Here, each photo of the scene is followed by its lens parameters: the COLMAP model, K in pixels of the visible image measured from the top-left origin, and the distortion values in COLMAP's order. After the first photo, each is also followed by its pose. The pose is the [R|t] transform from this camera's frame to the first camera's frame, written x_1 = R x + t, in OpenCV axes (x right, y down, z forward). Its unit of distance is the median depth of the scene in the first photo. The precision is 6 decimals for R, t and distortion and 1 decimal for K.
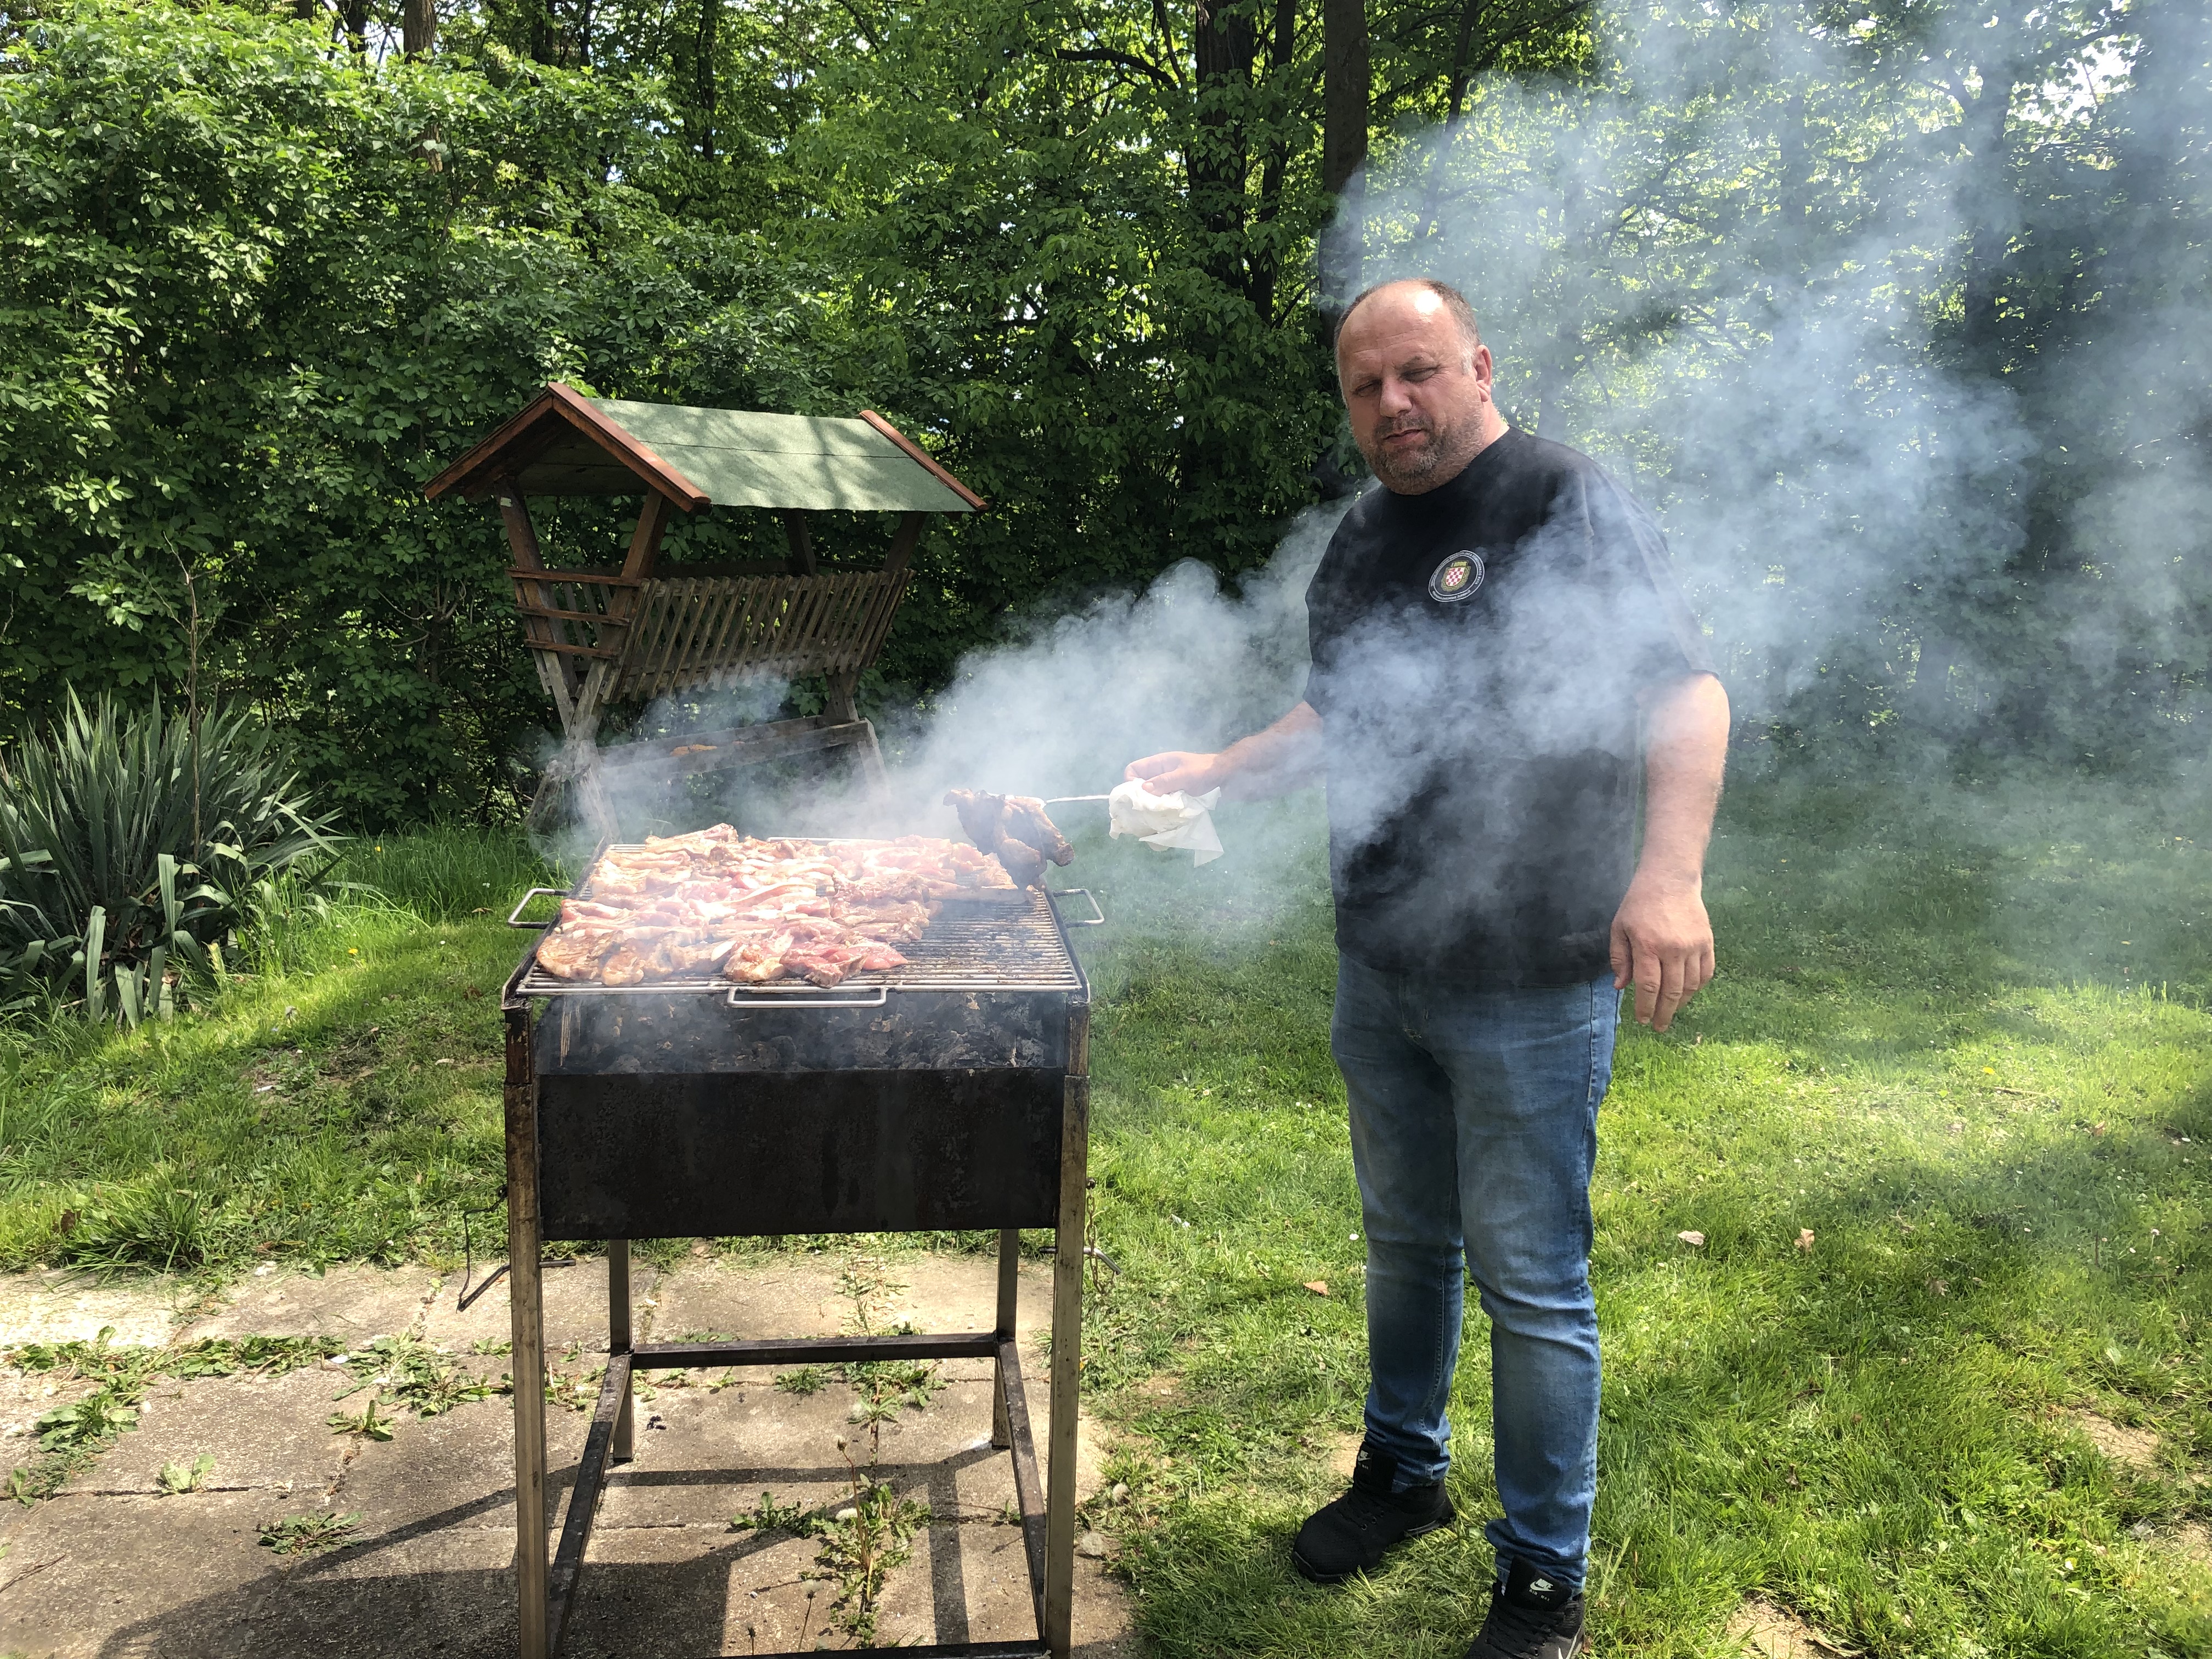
lens RADIAL K [[1802.4, 0, 1110.6], [0, 1802.4, 781.8], [0, 0, 1]] dist [0.027129, -0.019904]
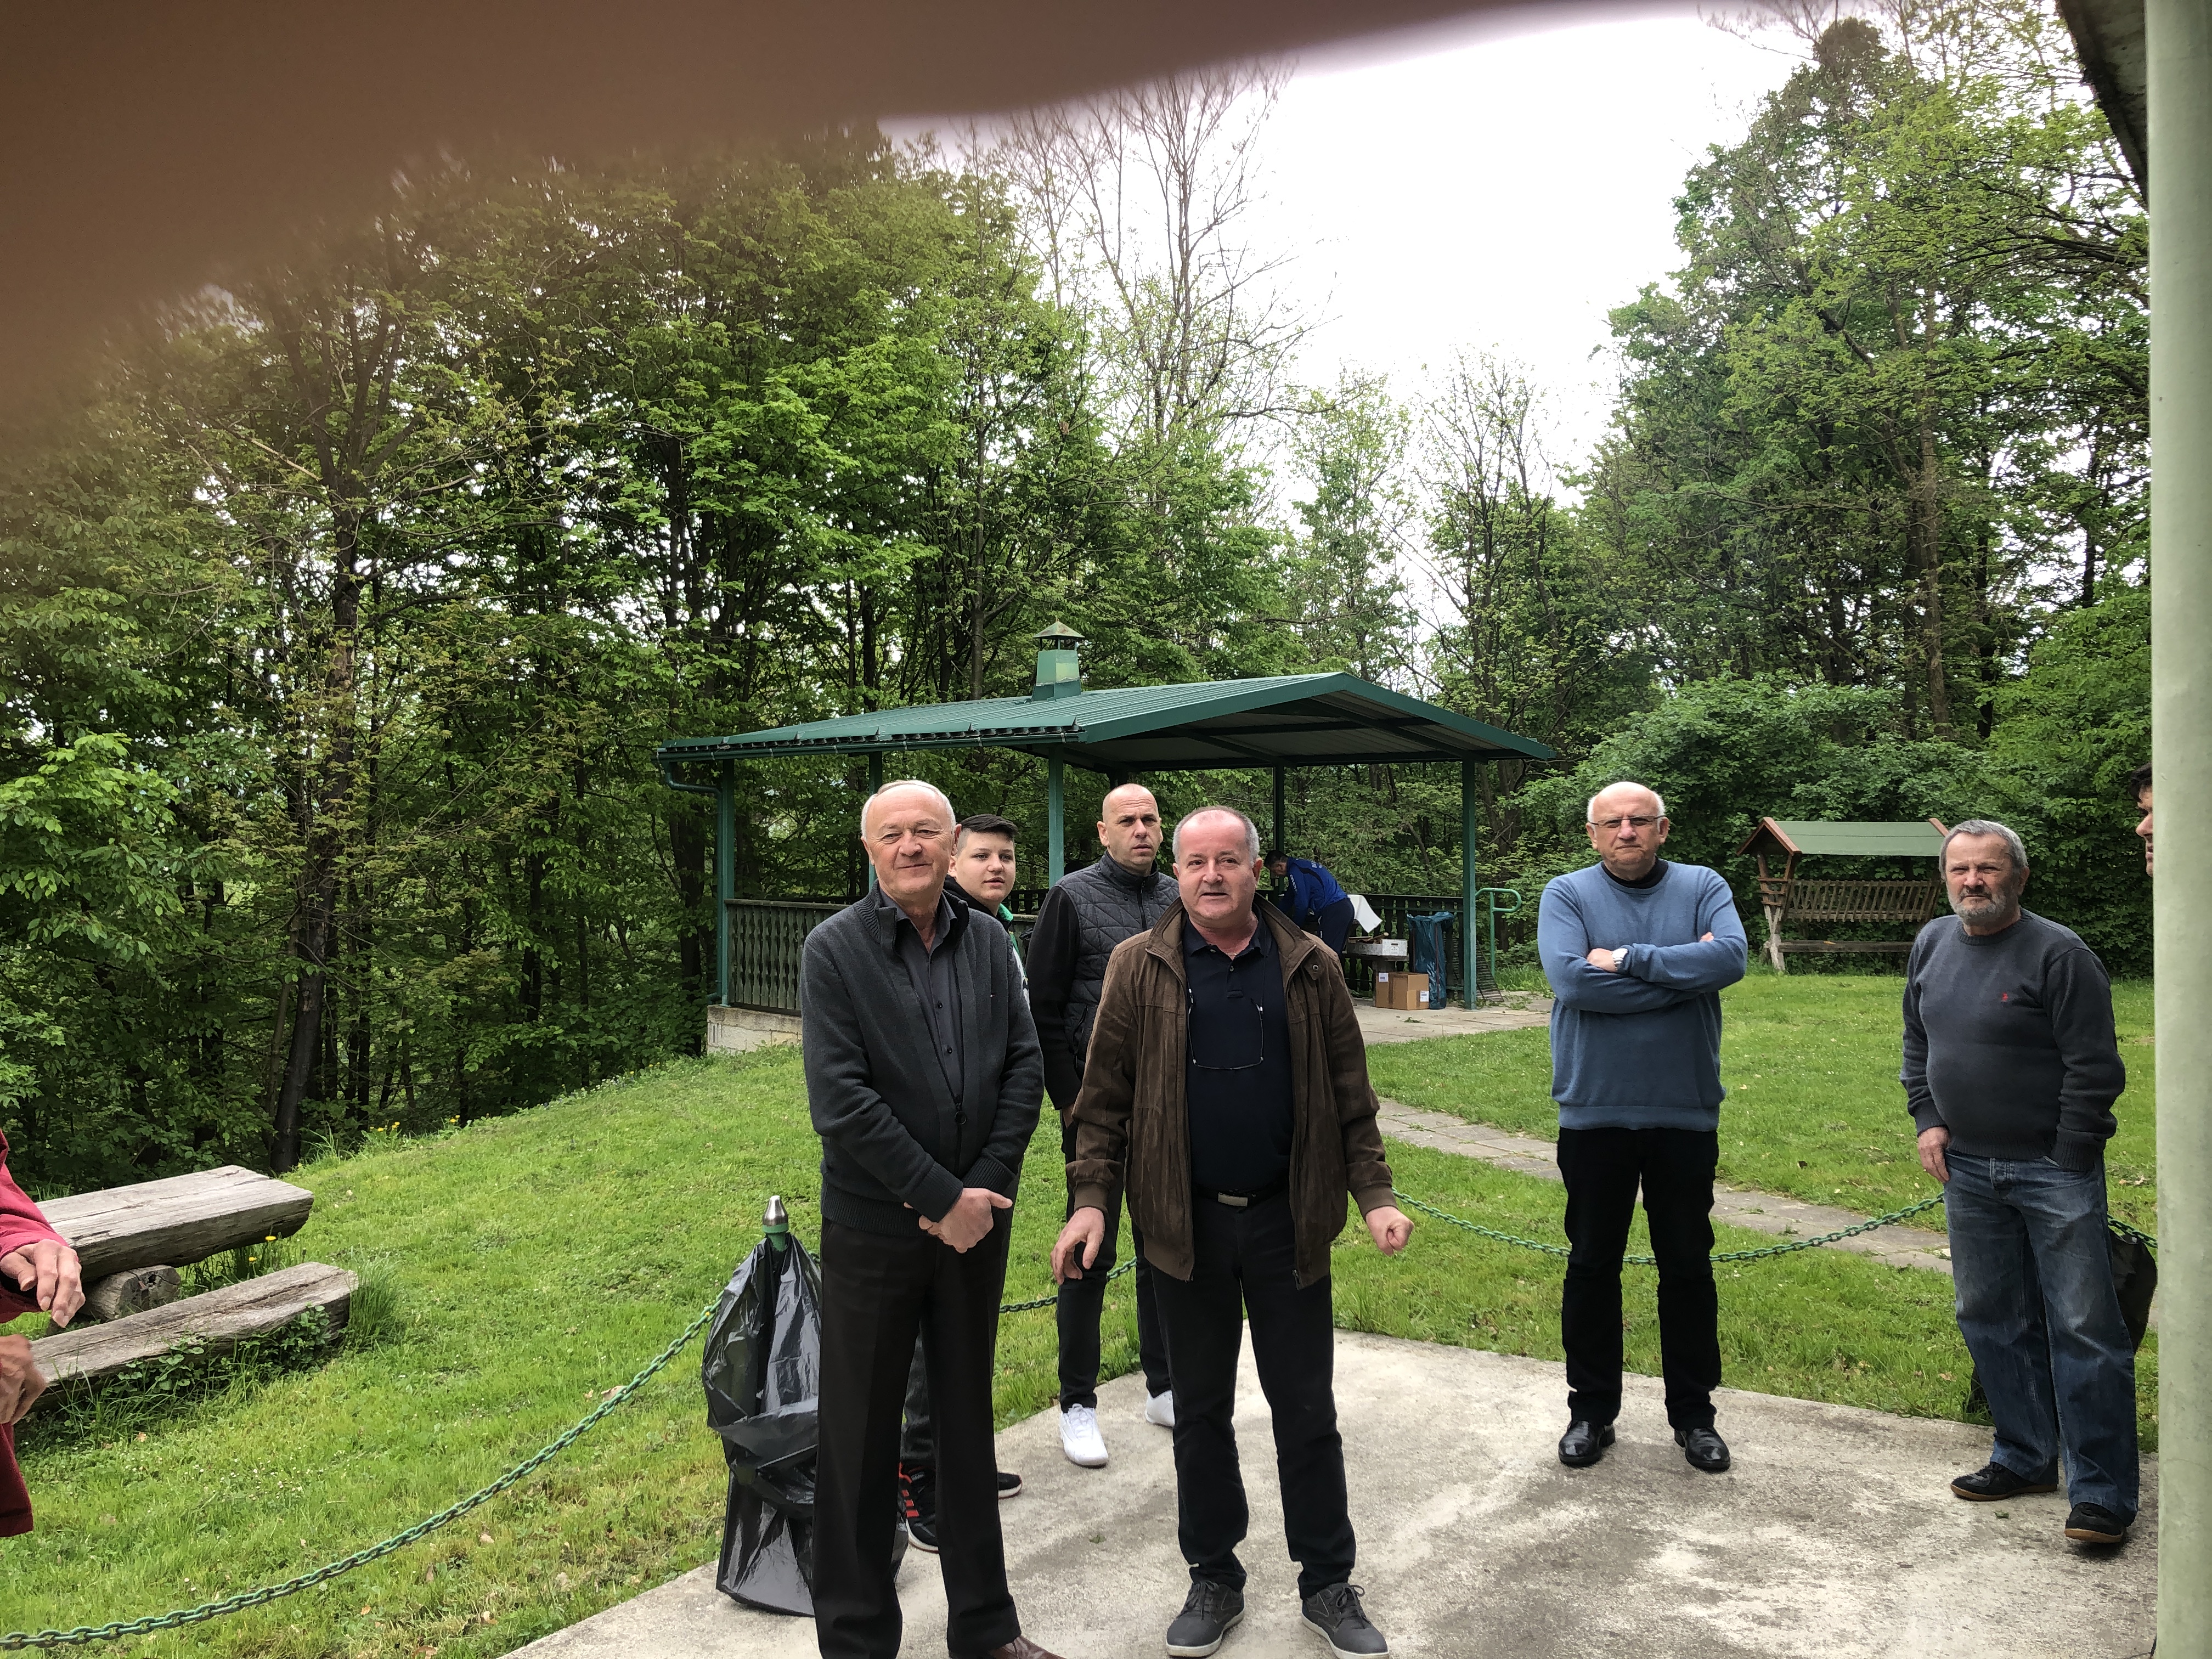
lens RADIAL K [[1802.4, 0, 1090.2], [0, 1802.4, 784.9], [0, 0, 1]] dist [0.027129, -0.019904]
pose [[0.565884, -0.056171, -0.822569, 1.283140], [-0.126870, 0.979862, -0.154191, 0.282998], [0.814665, 0.191613, 0.547362, -1.334856]]
